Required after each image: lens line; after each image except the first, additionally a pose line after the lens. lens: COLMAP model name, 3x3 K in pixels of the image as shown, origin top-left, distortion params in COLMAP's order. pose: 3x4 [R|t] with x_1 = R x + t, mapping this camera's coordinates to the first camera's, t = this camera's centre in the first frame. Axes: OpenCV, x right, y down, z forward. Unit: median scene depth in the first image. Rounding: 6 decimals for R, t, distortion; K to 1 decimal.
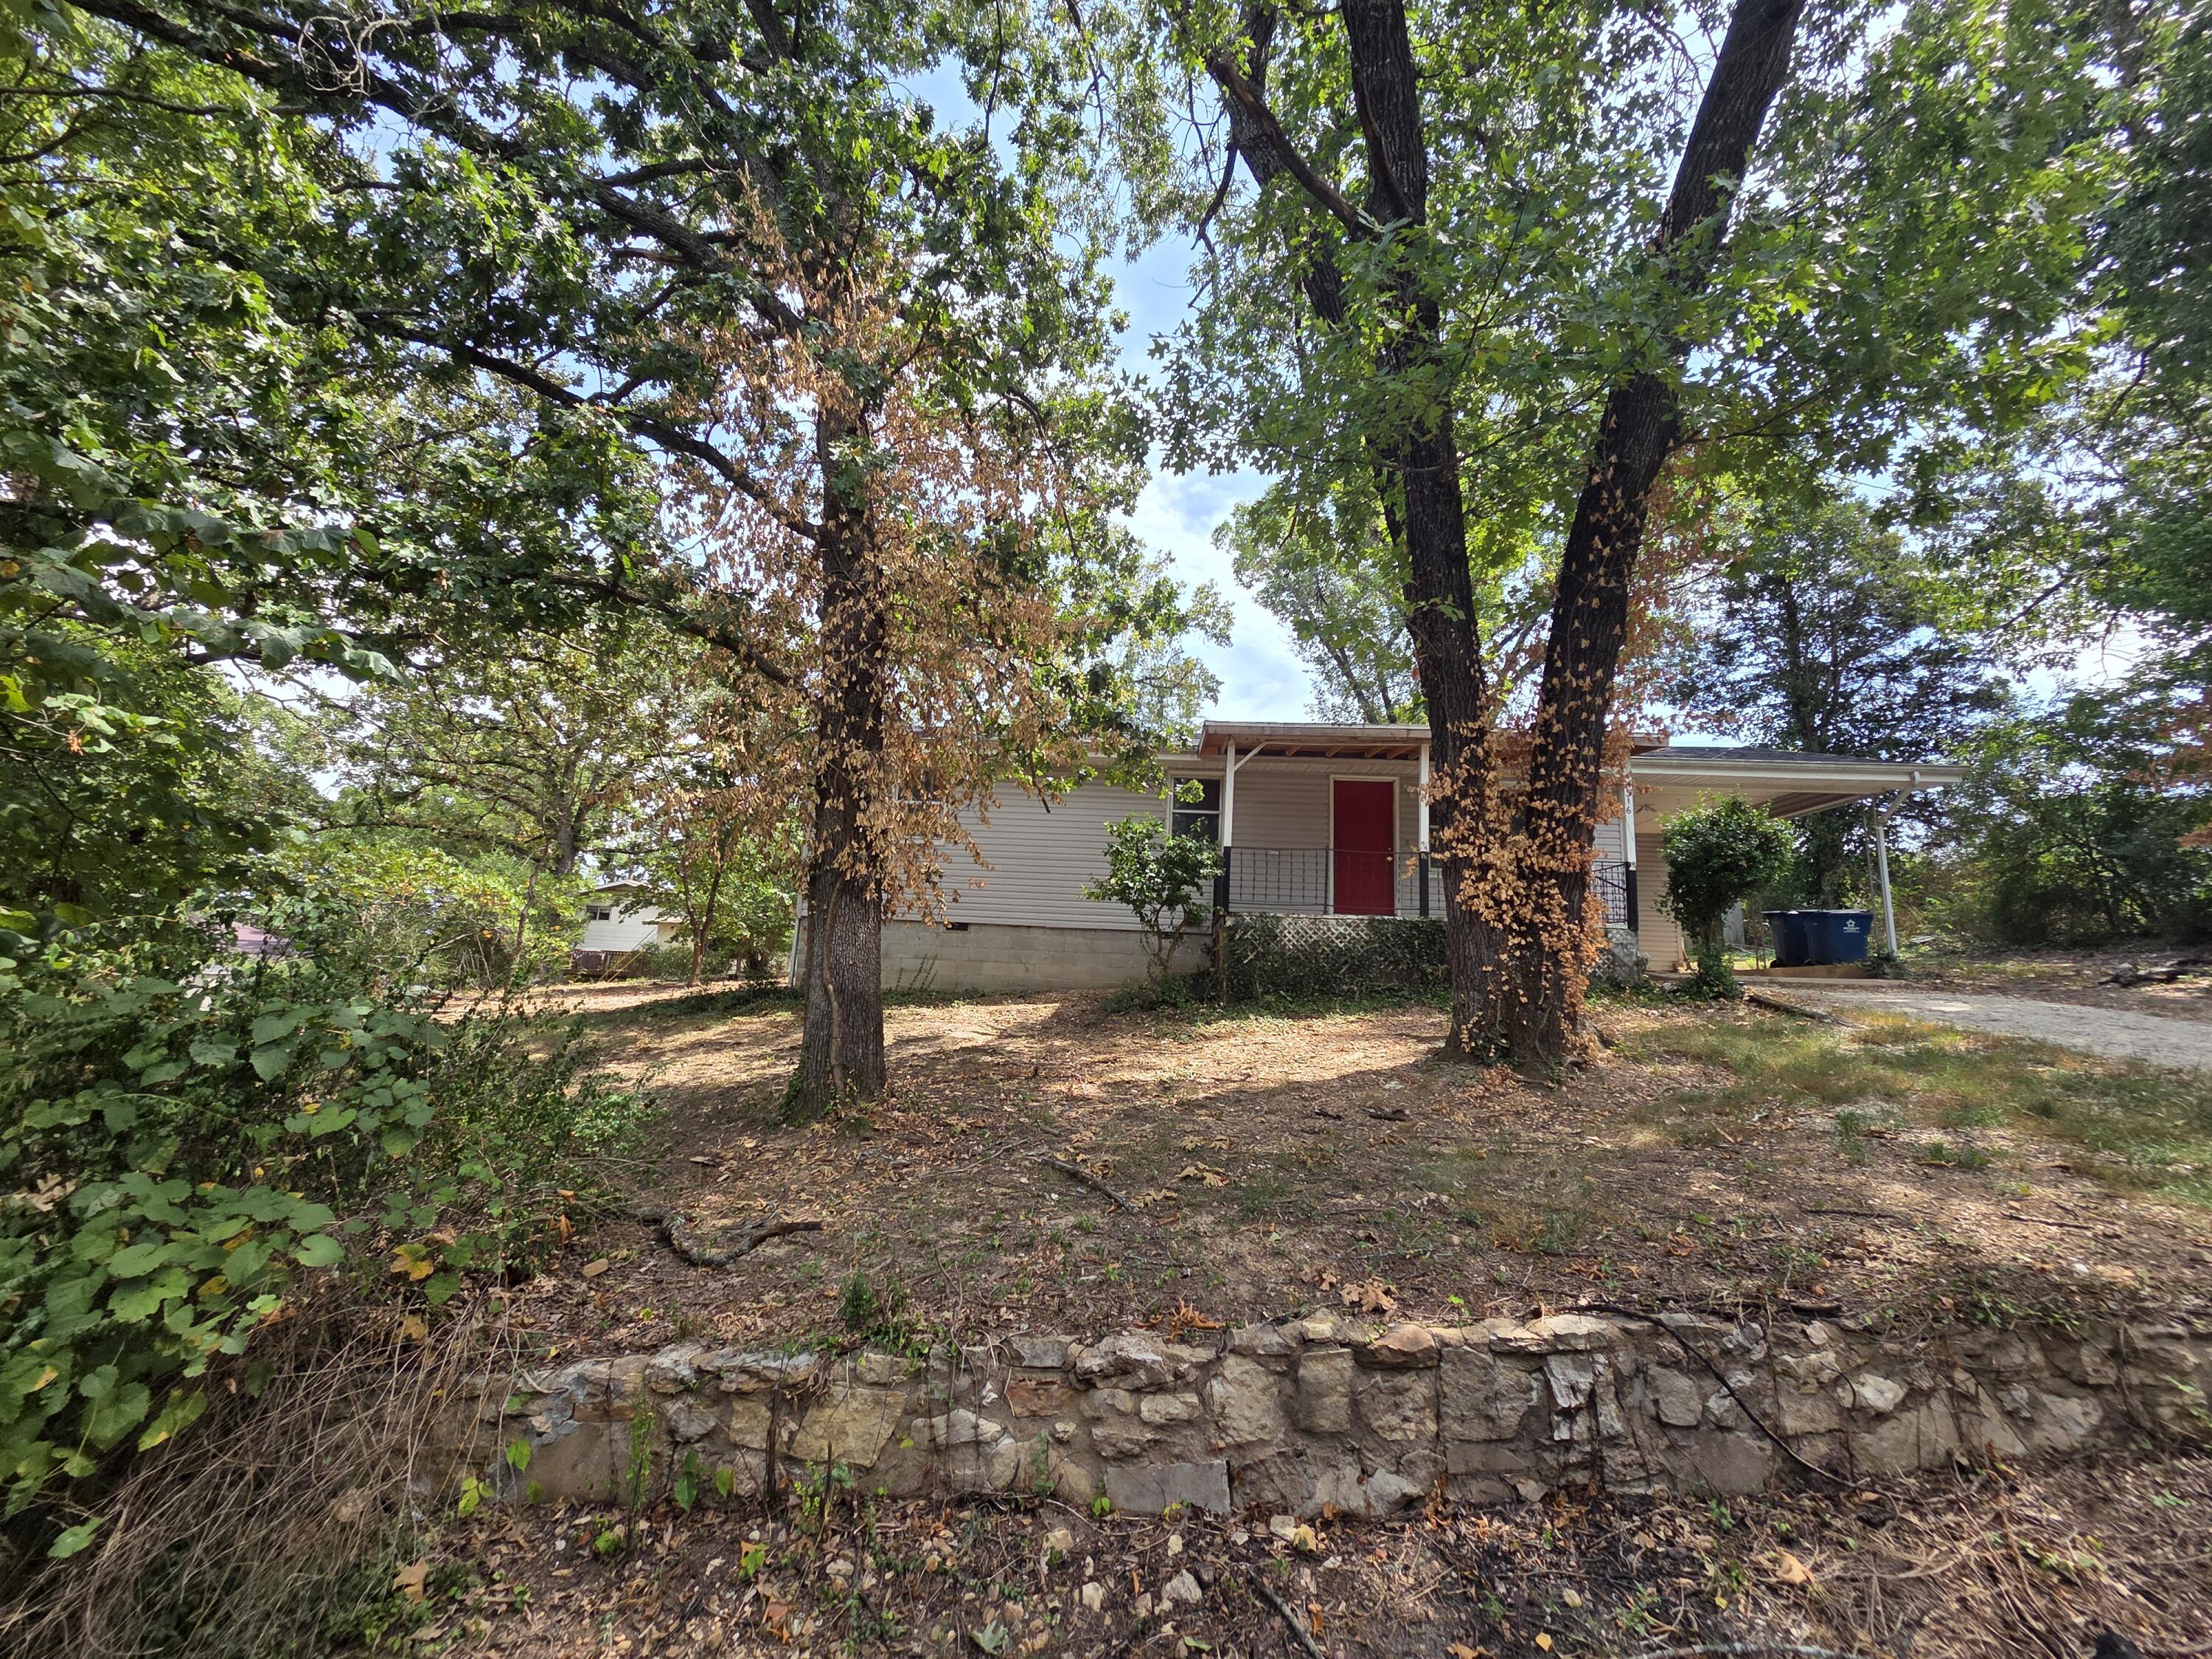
lens RADIAL K [[896.7, 0, 1108.0], [0, 896.7, 811.4], [0, 0, 1]] dist [0.001870, -0.000446]
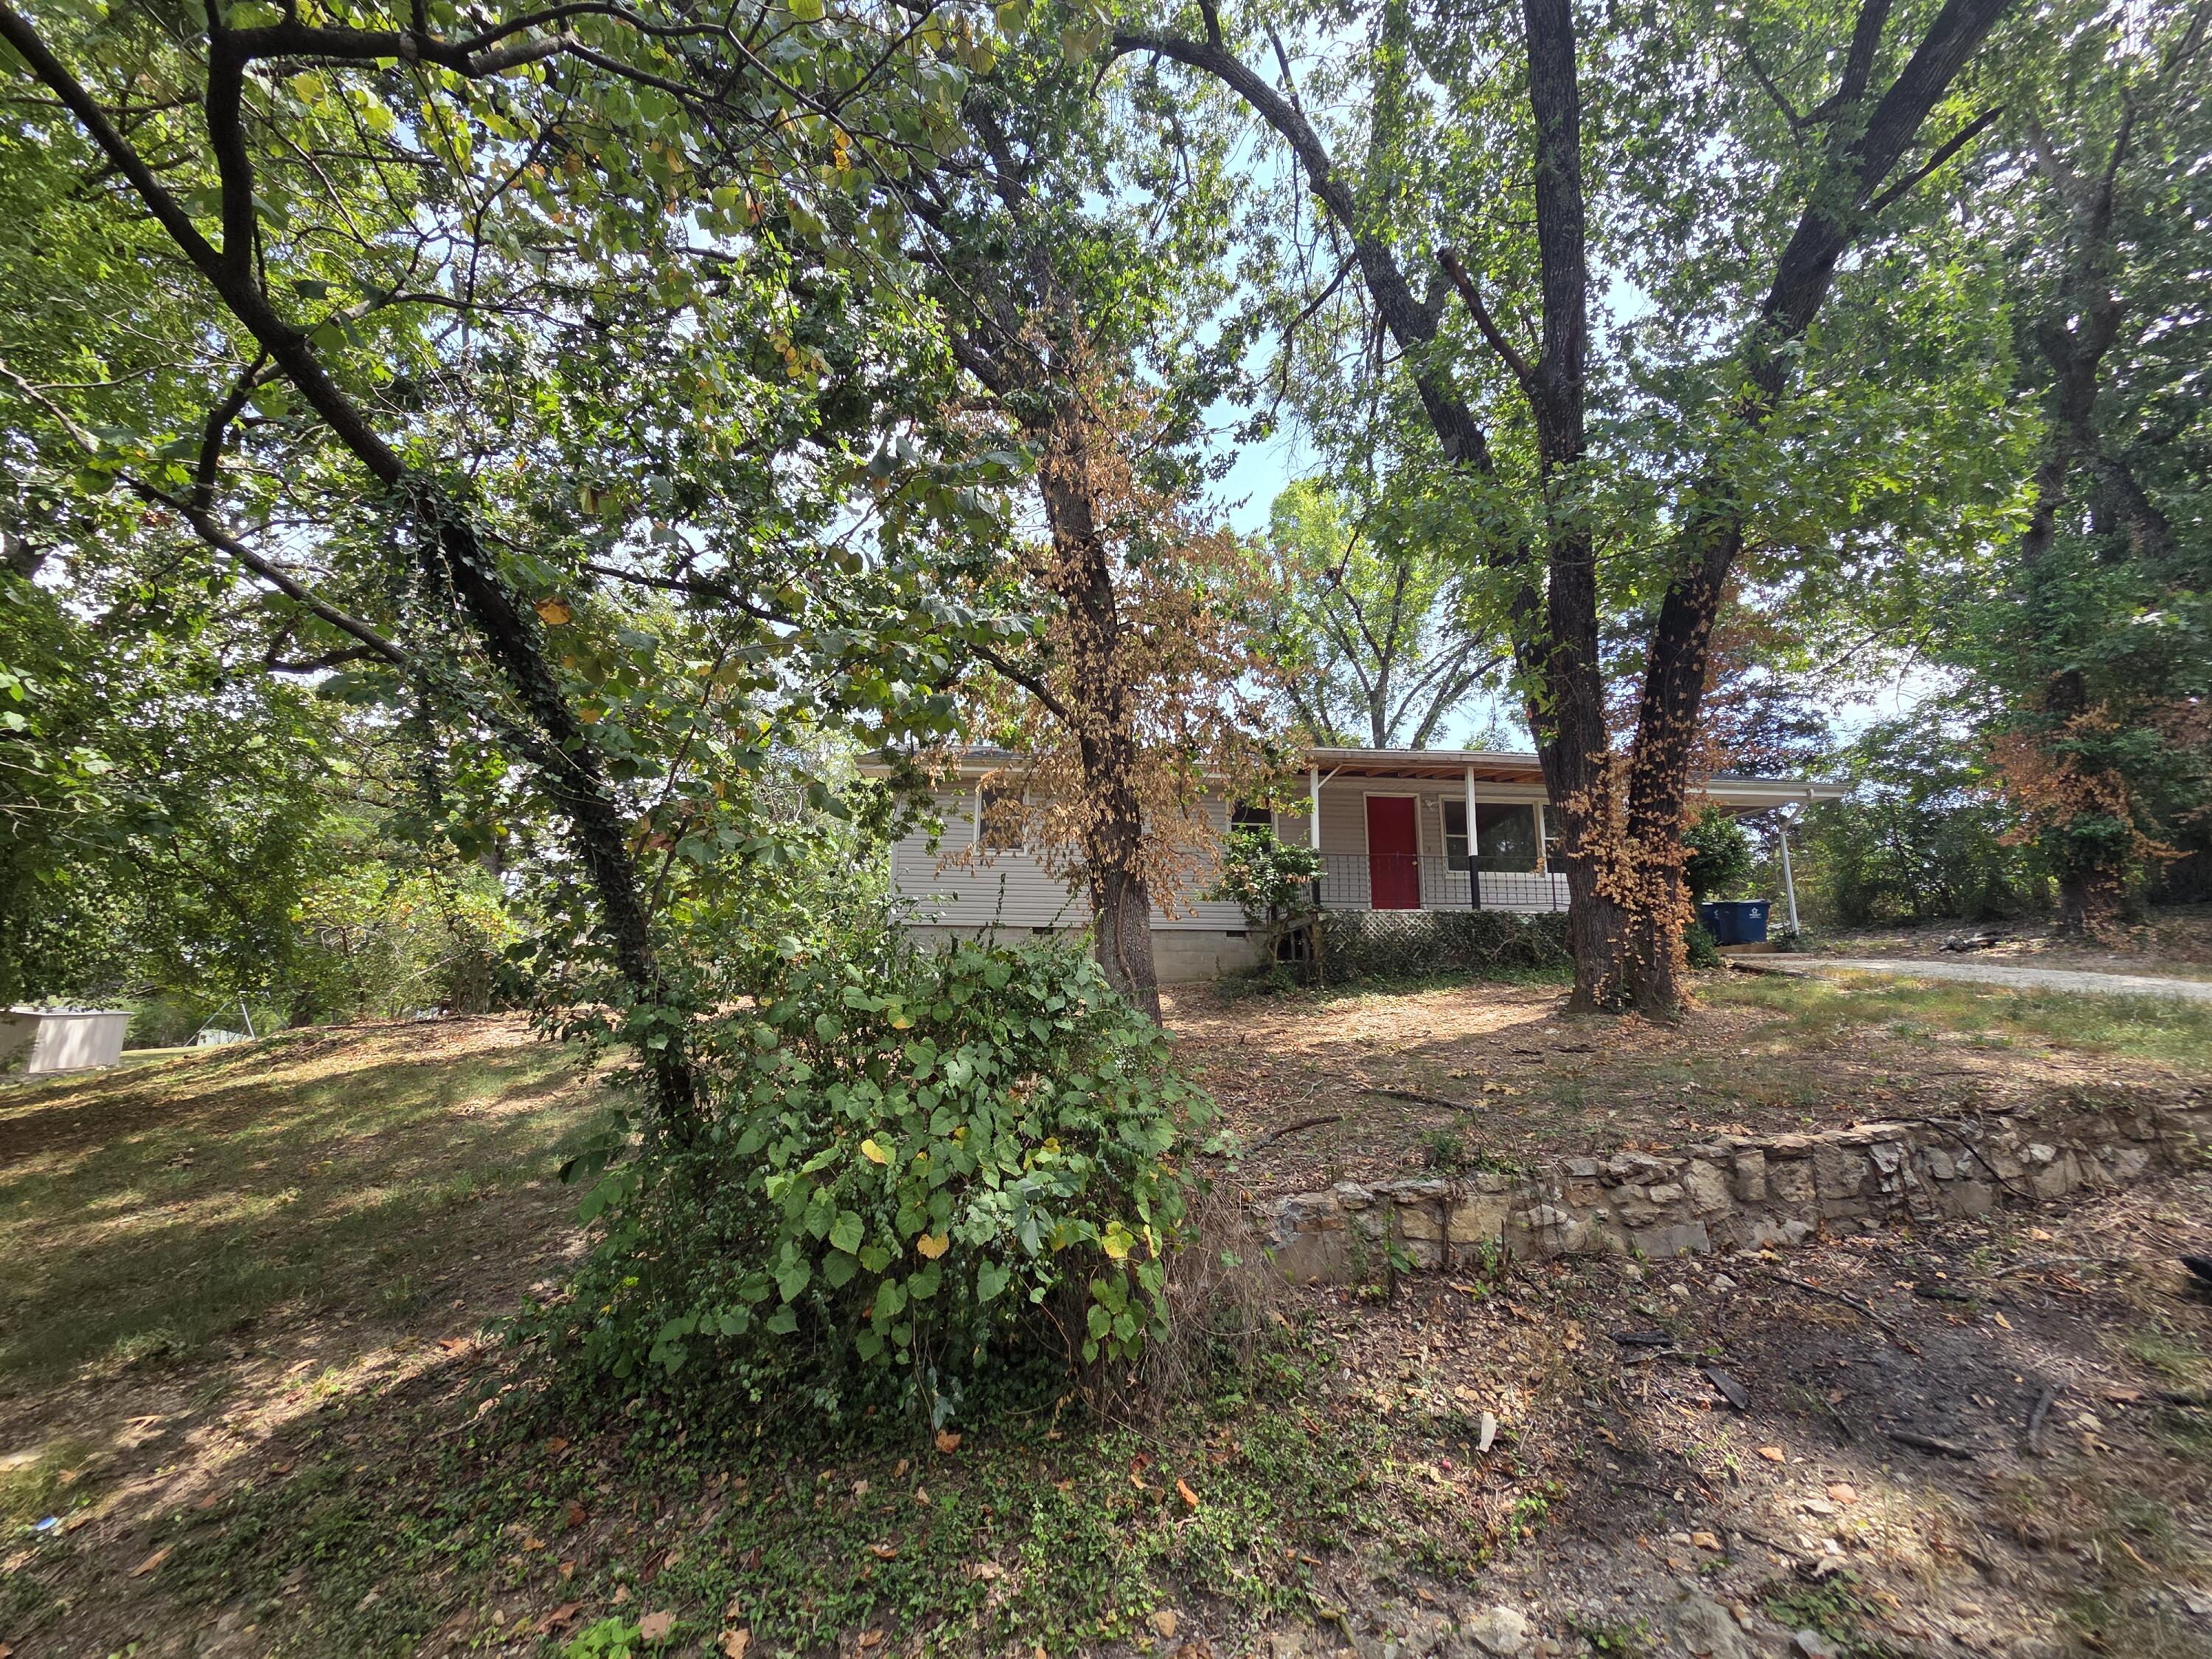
lens RADIAL K [[896.7, 0, 1108.0], [0, 896.7, 811.4], [0, 0, 1]] dist [0.001870, -0.000446]
pose [[0.988447, -0.004857, 0.151486, -0.518322], [0.007392, 0.999842, -0.016177, 0.002112], [-0.151384, 0.017110, 0.988327, -0.197509]]
